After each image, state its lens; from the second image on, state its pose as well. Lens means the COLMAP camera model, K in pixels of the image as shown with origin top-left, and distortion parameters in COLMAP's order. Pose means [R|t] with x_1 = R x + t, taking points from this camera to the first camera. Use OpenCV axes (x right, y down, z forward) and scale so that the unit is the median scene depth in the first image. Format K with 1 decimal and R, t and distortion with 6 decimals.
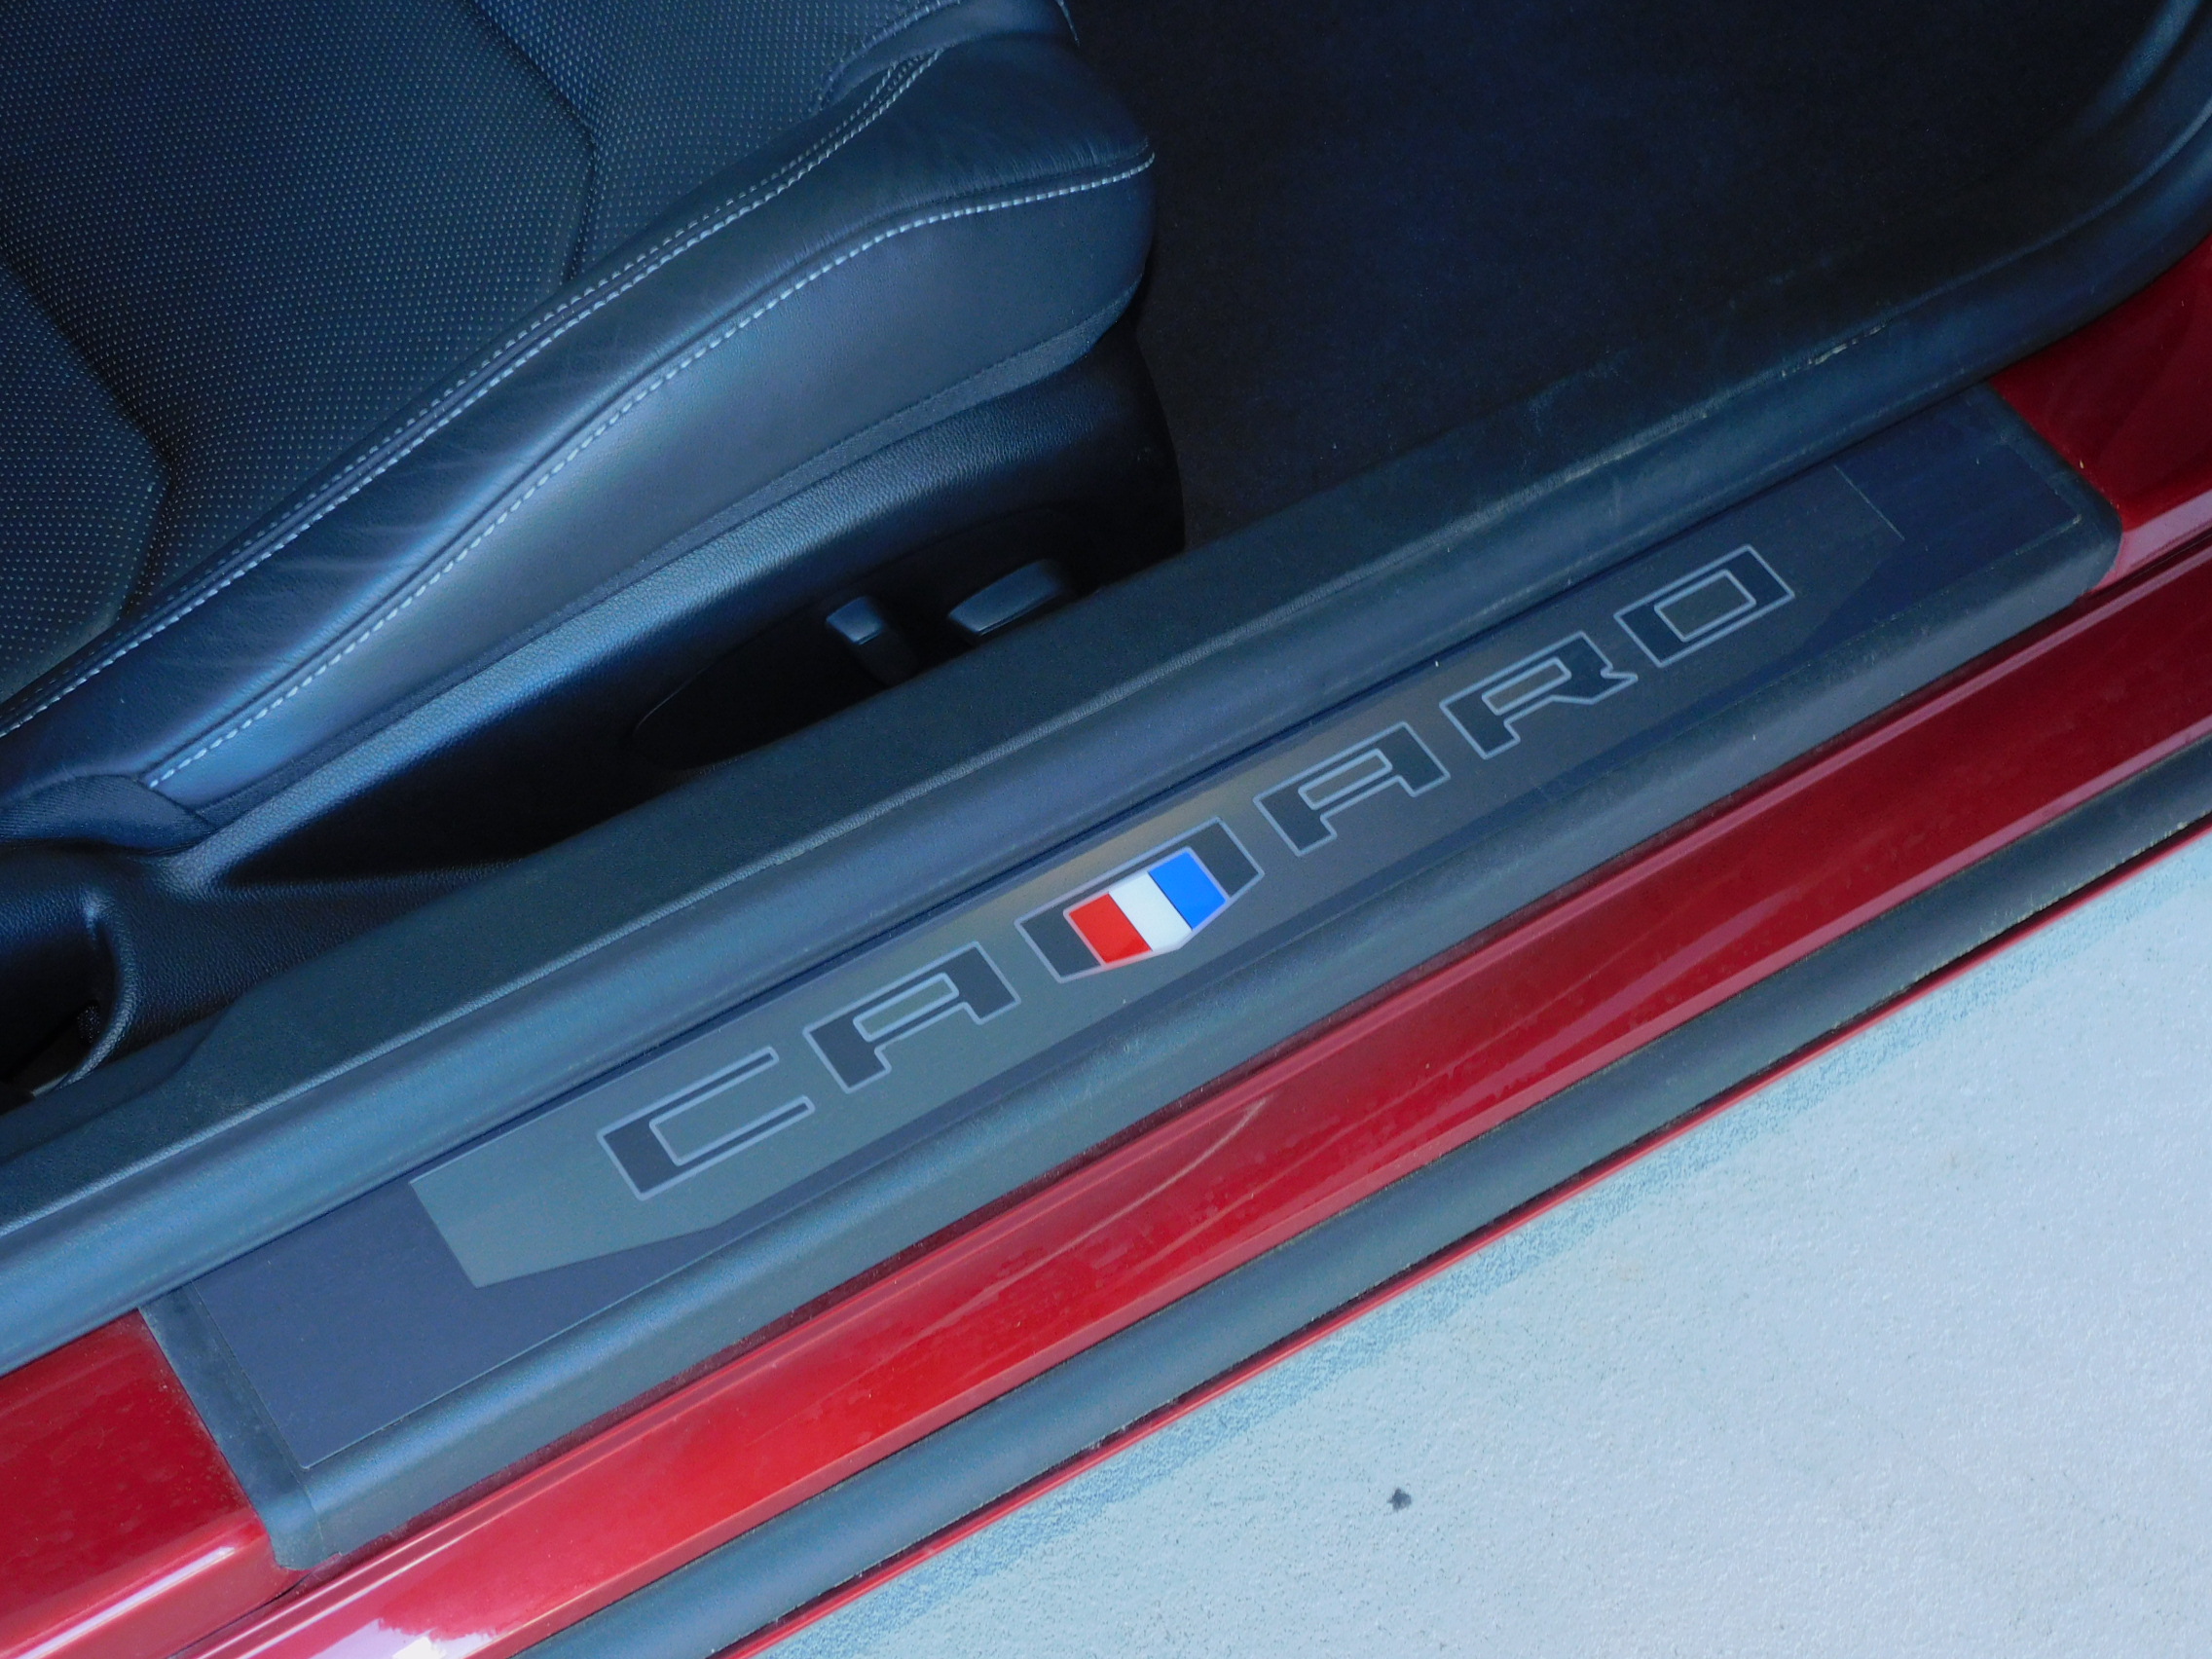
lens RADIAL K [[3422.2, 0, 1106.0], [0, 3422.2, 829.5], [0, 0, 1]] dist [-0.035001, 0.015846]
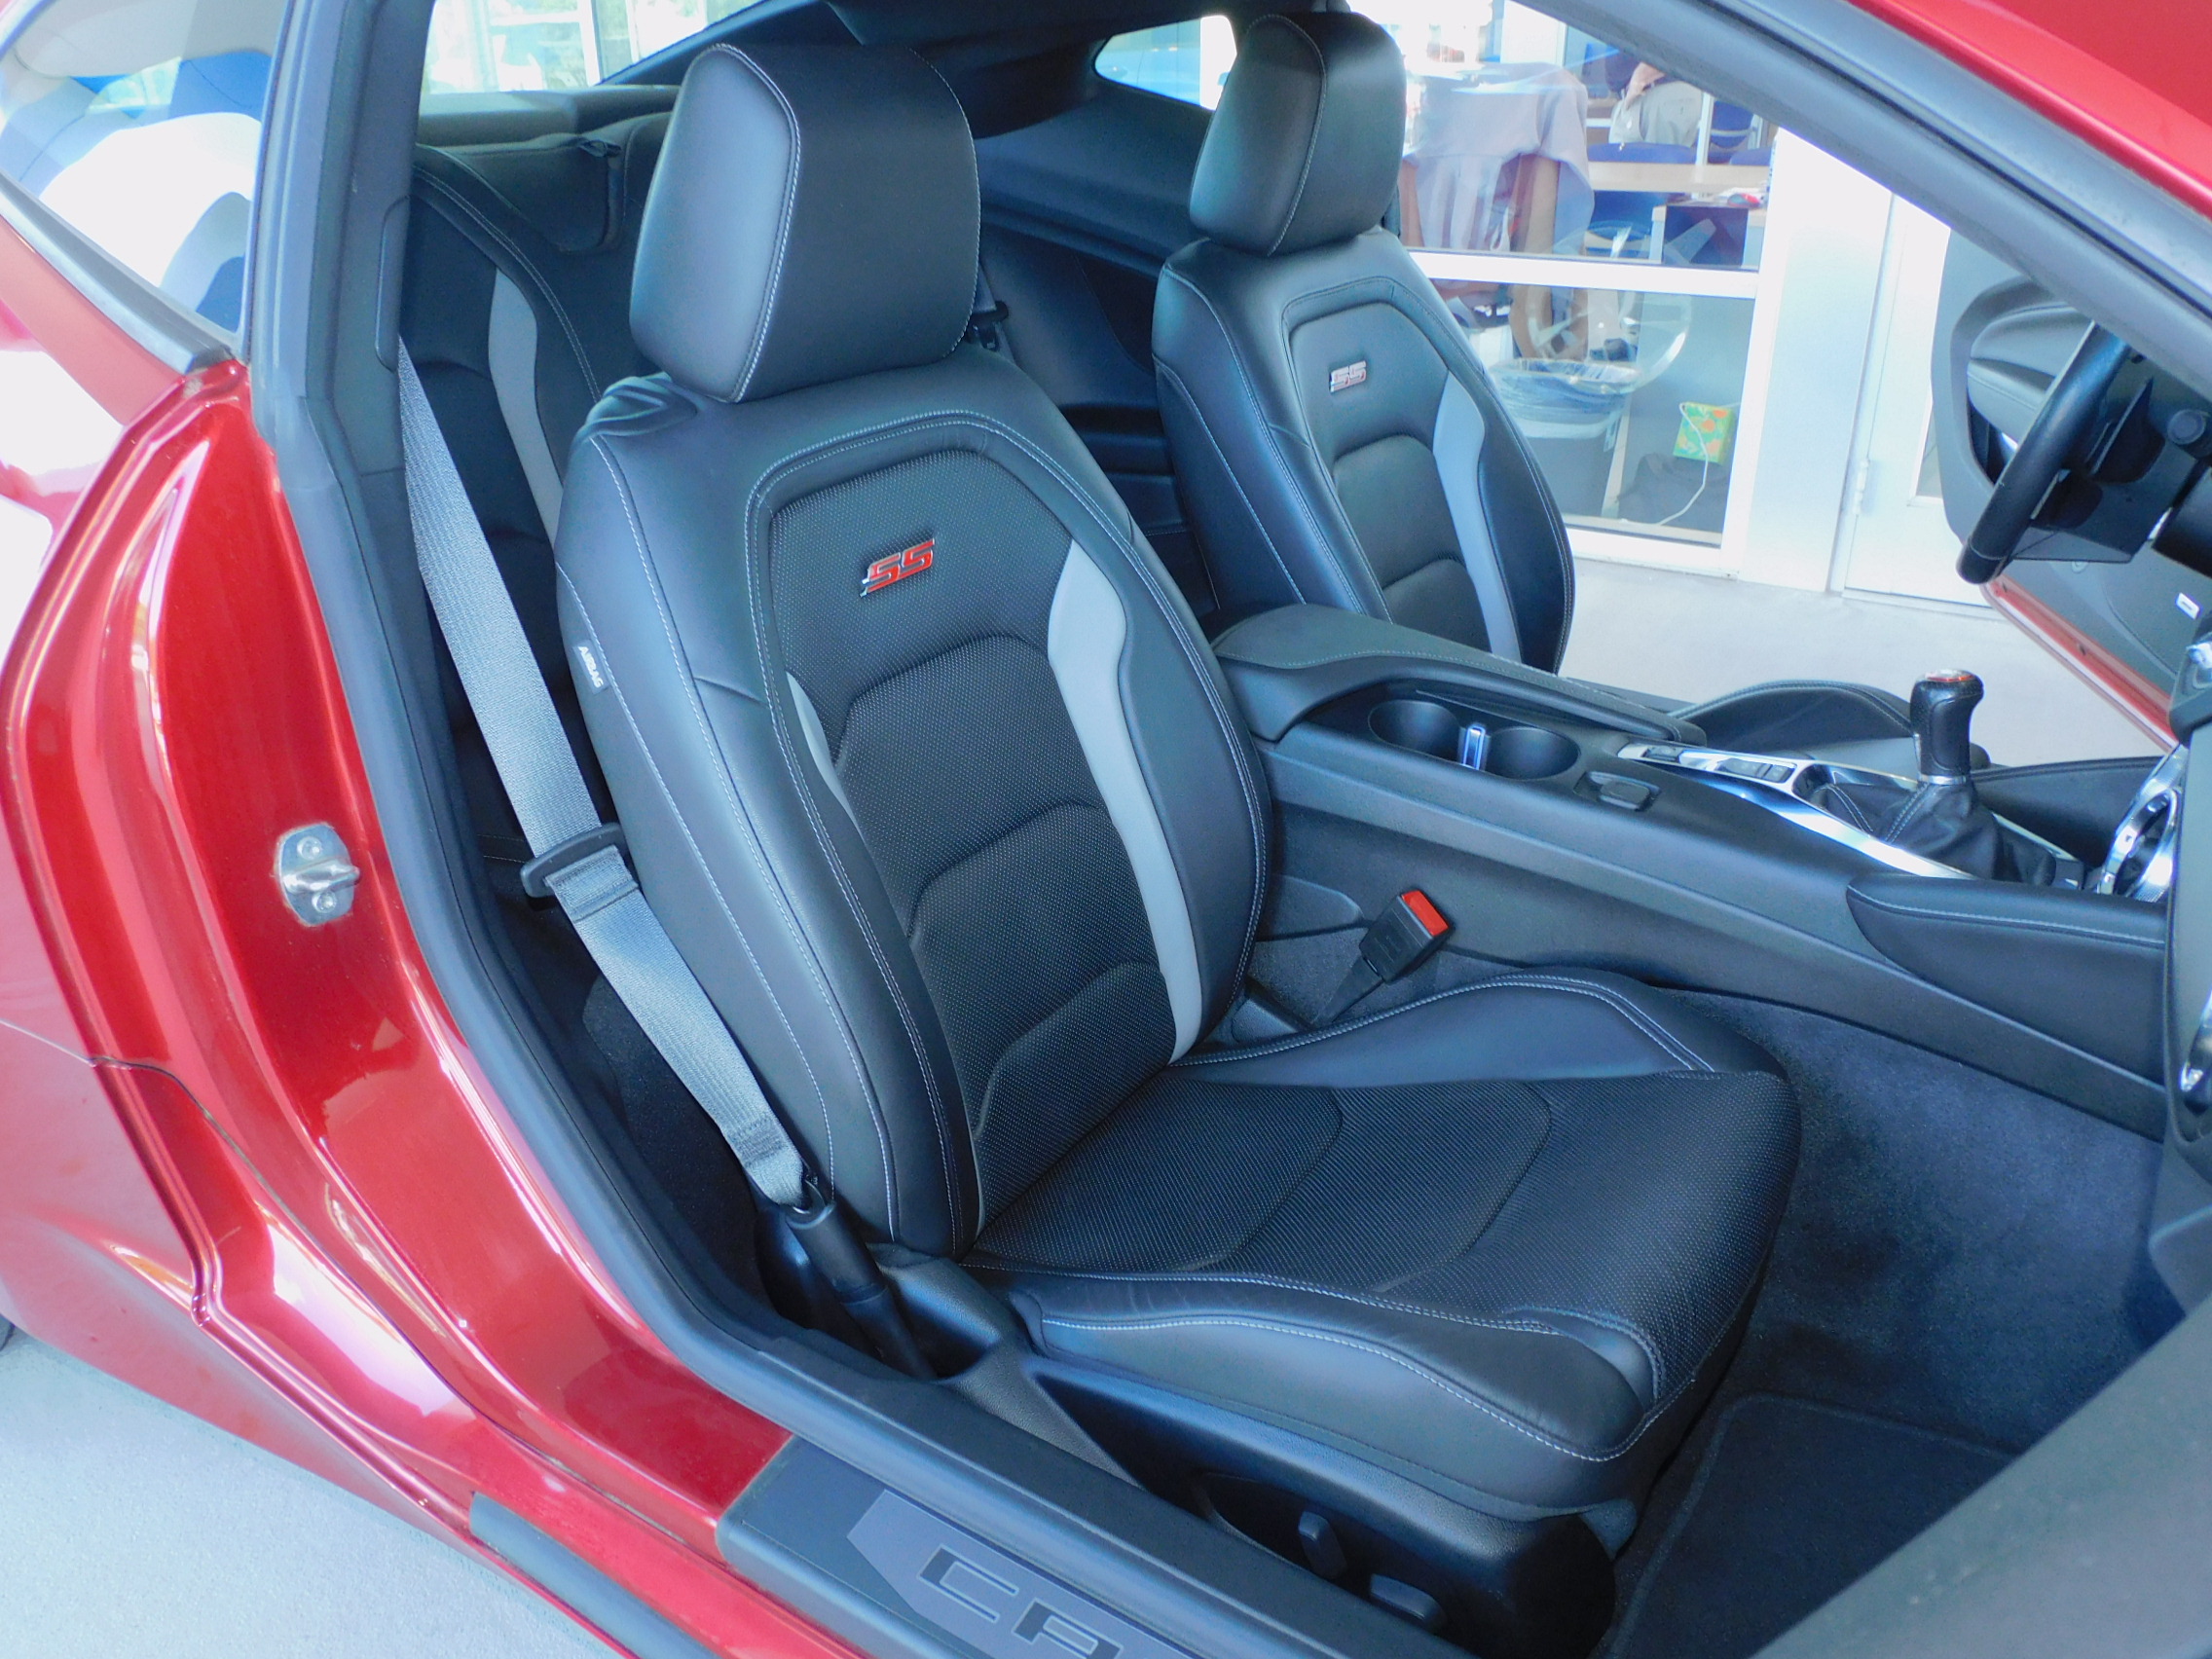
lens RADIAL K [[1729.0, 0, 1106.0], [0, 1729.0, 829.5], [0, 0, 1]] dist [-0.002788, -0.017361]
pose [[0.352869, 0.358140, -0.864419, 0.635947], [-0.680589, 0.732220, 0.025541, -0.323312], [0.642092, 0.579301, 0.502124, 0.267865]]
